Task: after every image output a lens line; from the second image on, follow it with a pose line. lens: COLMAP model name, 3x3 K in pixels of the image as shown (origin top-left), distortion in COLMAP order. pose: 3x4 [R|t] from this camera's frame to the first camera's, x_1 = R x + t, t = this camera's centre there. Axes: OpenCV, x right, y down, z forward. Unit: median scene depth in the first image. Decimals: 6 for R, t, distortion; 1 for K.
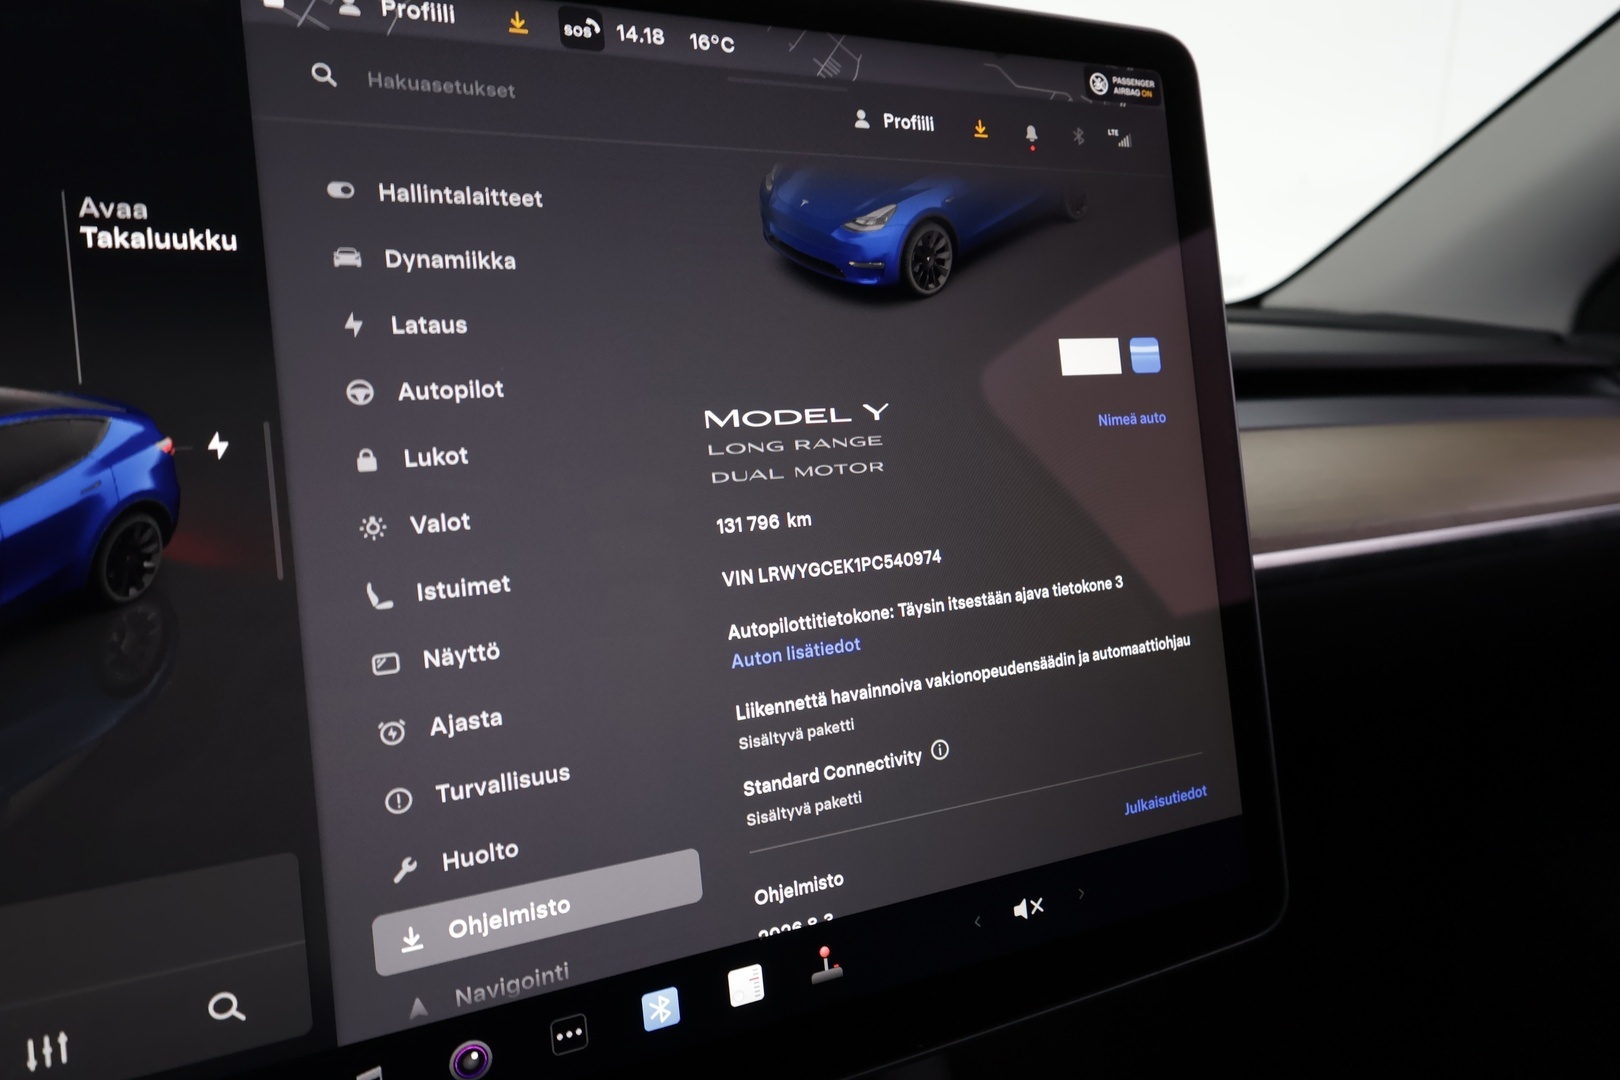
lens RADIAL K [[858.8, 0, 811.4], [0, 858.8, 543.6], [0, 0, 1]] dist [0.002086, 0.002334]
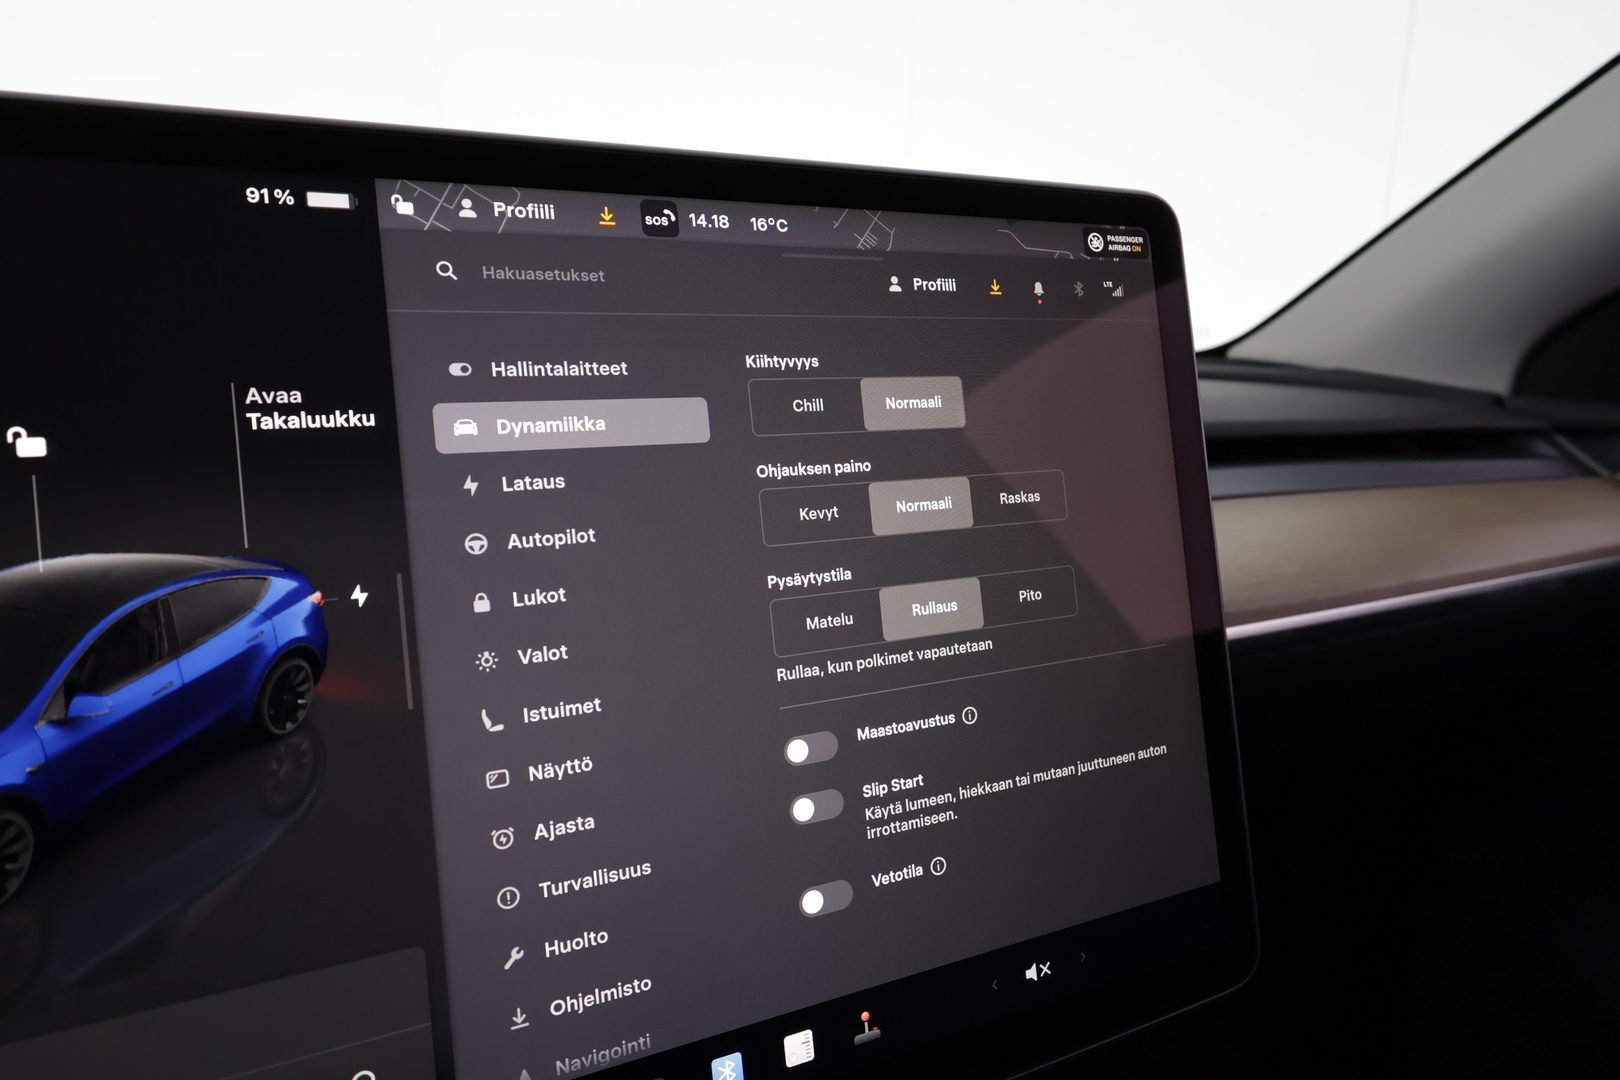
lens RADIAL K [[858.8, 0, 811.4], [0, 858.8, 543.6], [0, 0, 1]] dist [0.002086, 0.002334]
pose [[0.999418, 0.003083, 0.033982, -0.108690], [-0.002706, 0.999934, -0.011134, -0.159387], [-0.034014, 0.011035, 0.999360, -0.168453]]
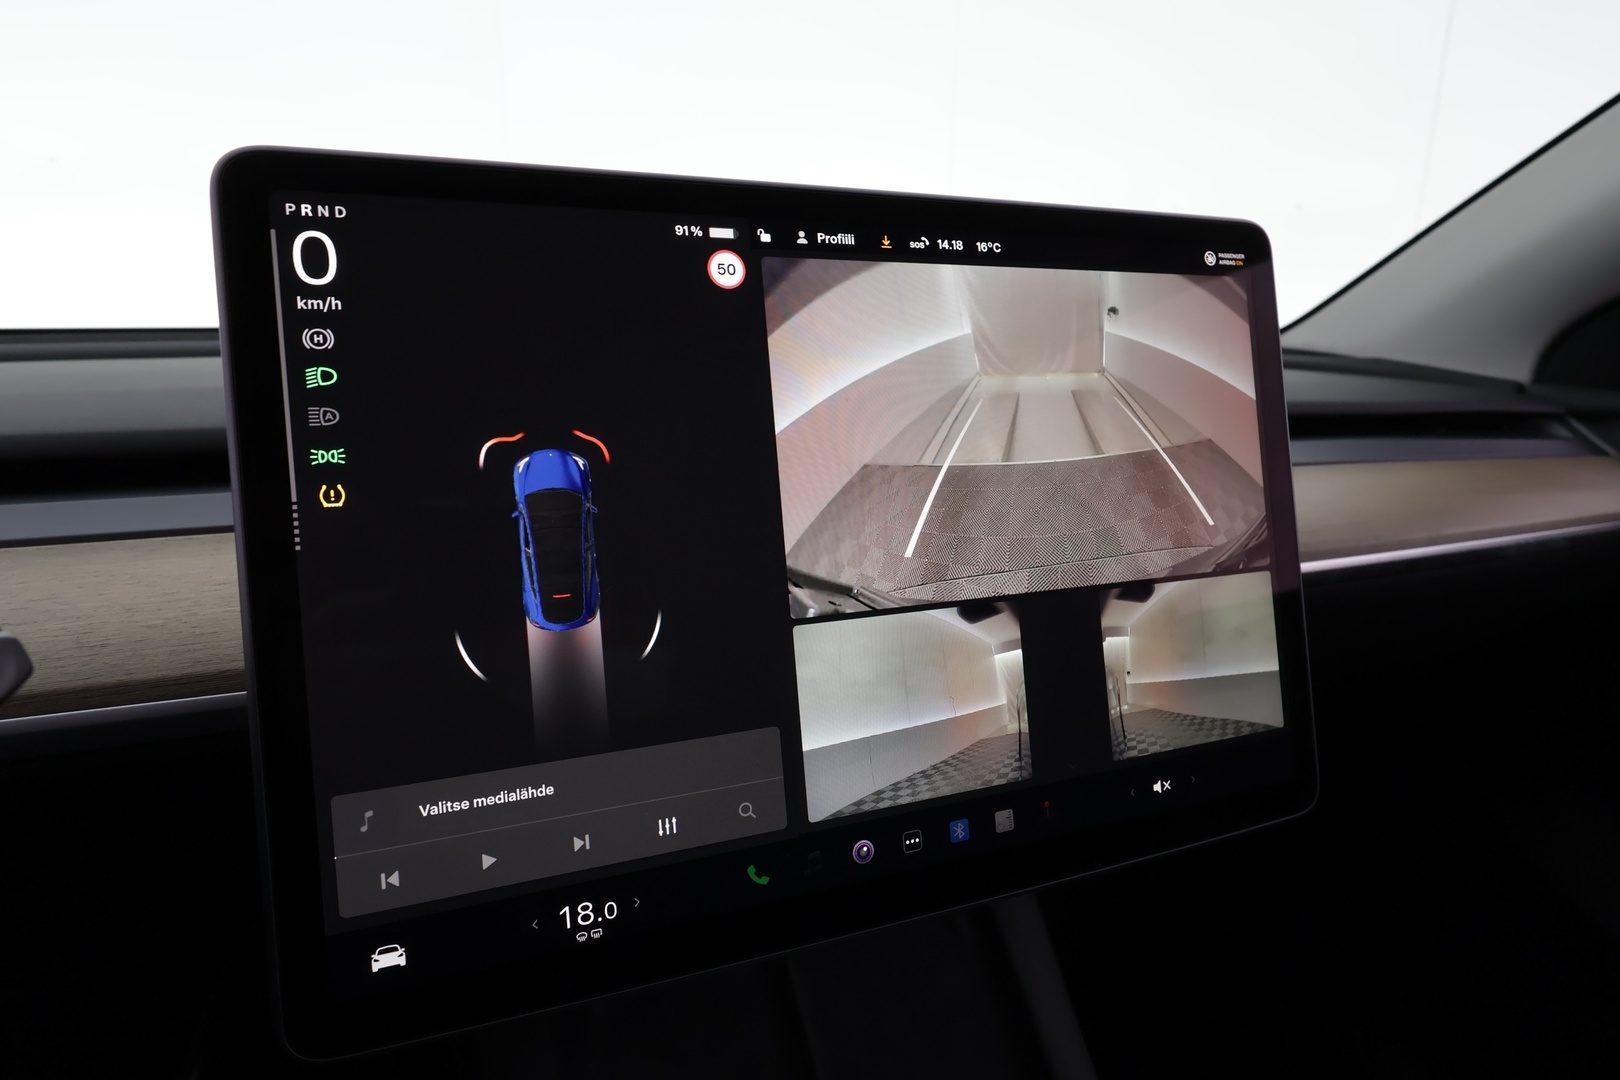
lens RADIAL K [[863.1, 0, 810.0], [0, 863.1, 540.0], [0, 0, 1]] dist [-0.000991, 0.001737]
pose [[0.999671, 0.020089, 0.015924, -0.527833], [-0.020145, 0.999791, 0.003371, -0.028774], [-0.015853, -0.003691, 0.999868, -0.712724]]
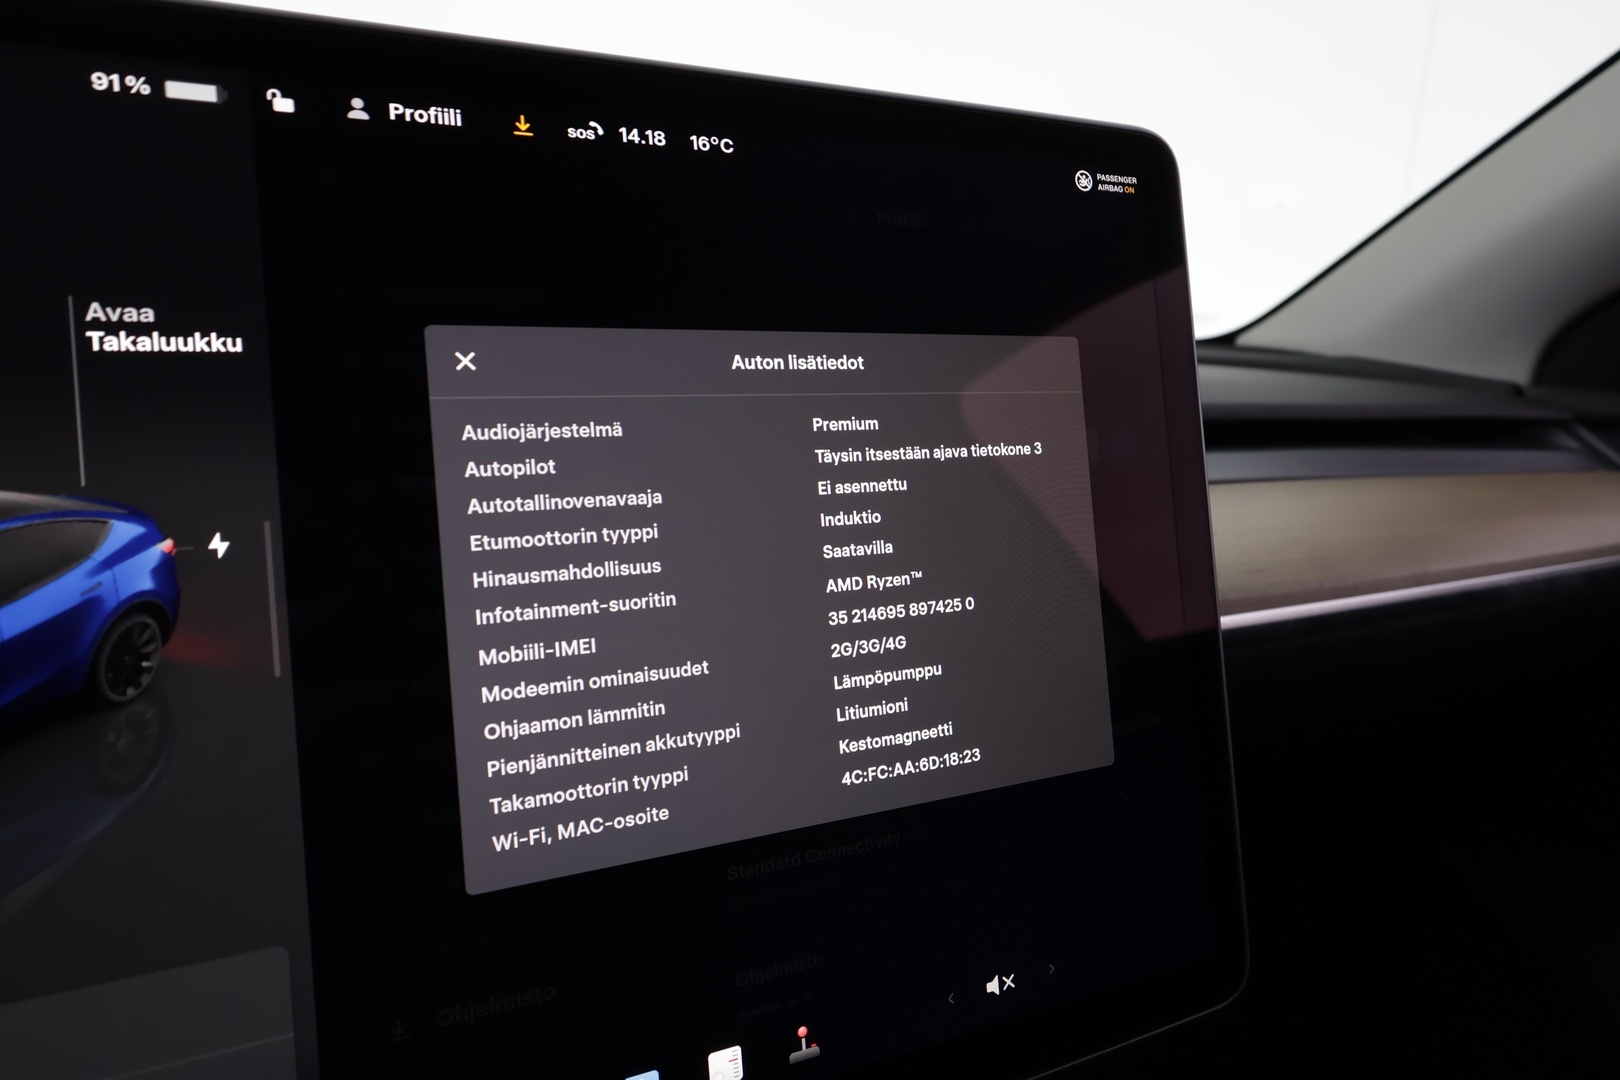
lens RADIAL K [[858.8, 0, 811.4], [0, 858.8, 543.6], [0, 0, 1]] dist [0.002086, 0.002334]
pose [[0.999422, 0.021115, 0.026637, -0.015476], [-0.021031, 0.999773, -0.003440, -0.117018], [-0.026704, 0.002878, 0.999639, -0.032008]]
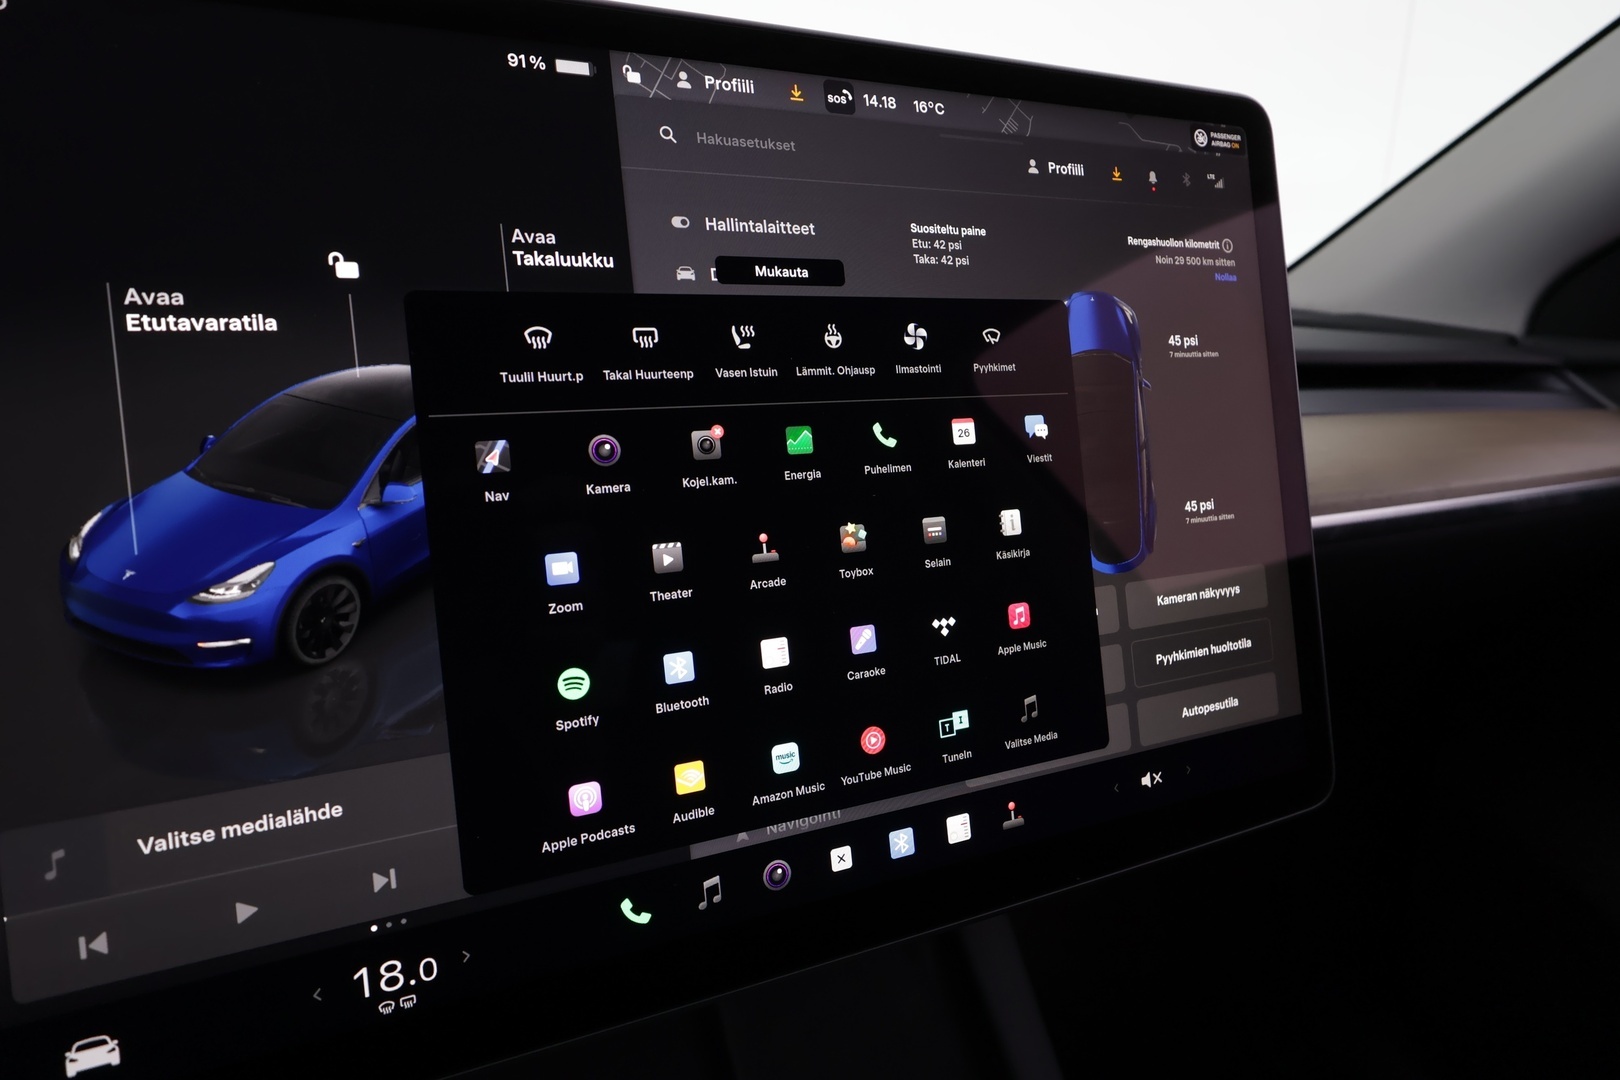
lens RADIAL K [[858.8, 0, 811.4], [0, 858.8, 543.6], [0, 0, 1]] dist [0.002086, 0.002334]
pose [[0.998825, 0.002721, 0.048382, -0.397059], [-0.003462, 0.999878, 0.015241, 0.060413], [-0.048334, -0.015391, 0.998713, -0.327644]]
